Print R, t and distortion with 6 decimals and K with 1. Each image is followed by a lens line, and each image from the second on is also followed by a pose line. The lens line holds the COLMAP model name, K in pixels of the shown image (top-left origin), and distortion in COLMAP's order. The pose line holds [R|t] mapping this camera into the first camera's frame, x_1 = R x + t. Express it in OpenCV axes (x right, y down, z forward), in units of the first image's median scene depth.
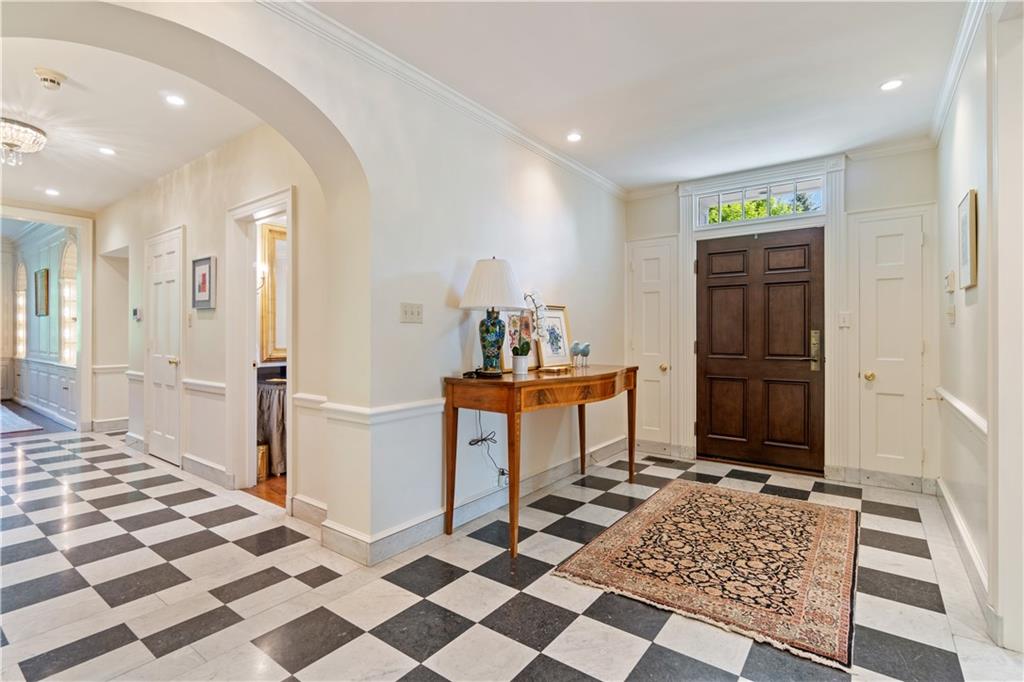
lens RADIAL K [[475.1, 0, 509.4], [0, 475.1, 335.5], [0, 0, 1]] dist [-0.002674, -0.000176]
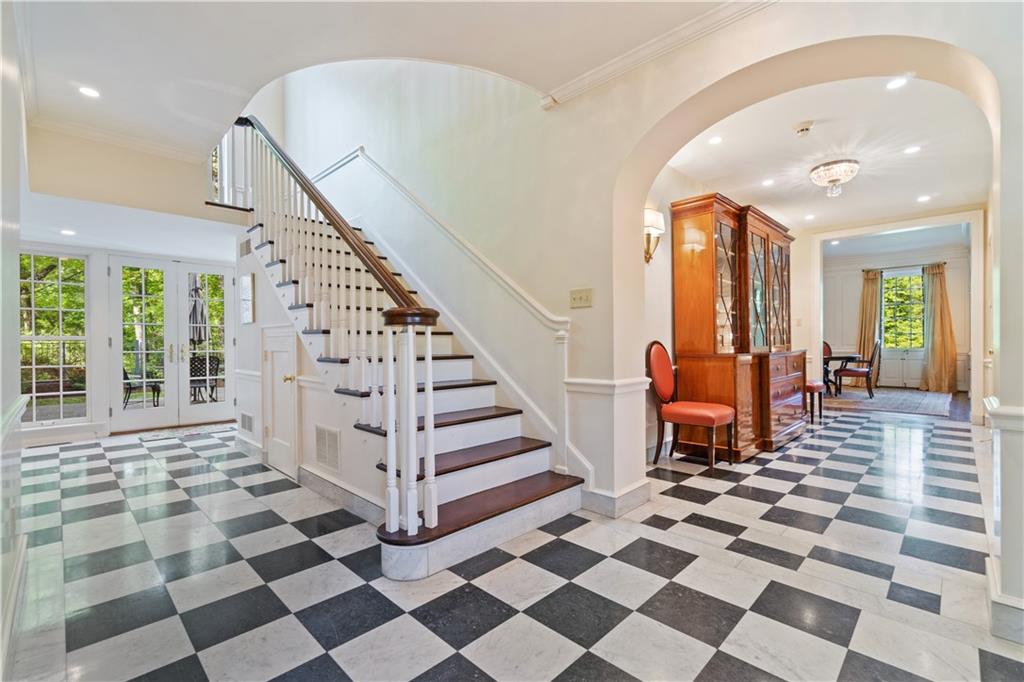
lens RADIAL K [[451.8, 0, 511.9], [0, 451.8, 342.8], [0, 0, 1]] dist [0.000700, 0.000087]
pose [[-0.131555, -0.001152, -0.991308, 0.468433], [0.009983, 0.999947, -0.002487, 0.061456], [0.991259, -0.010223, -0.131537, 0.419609]]
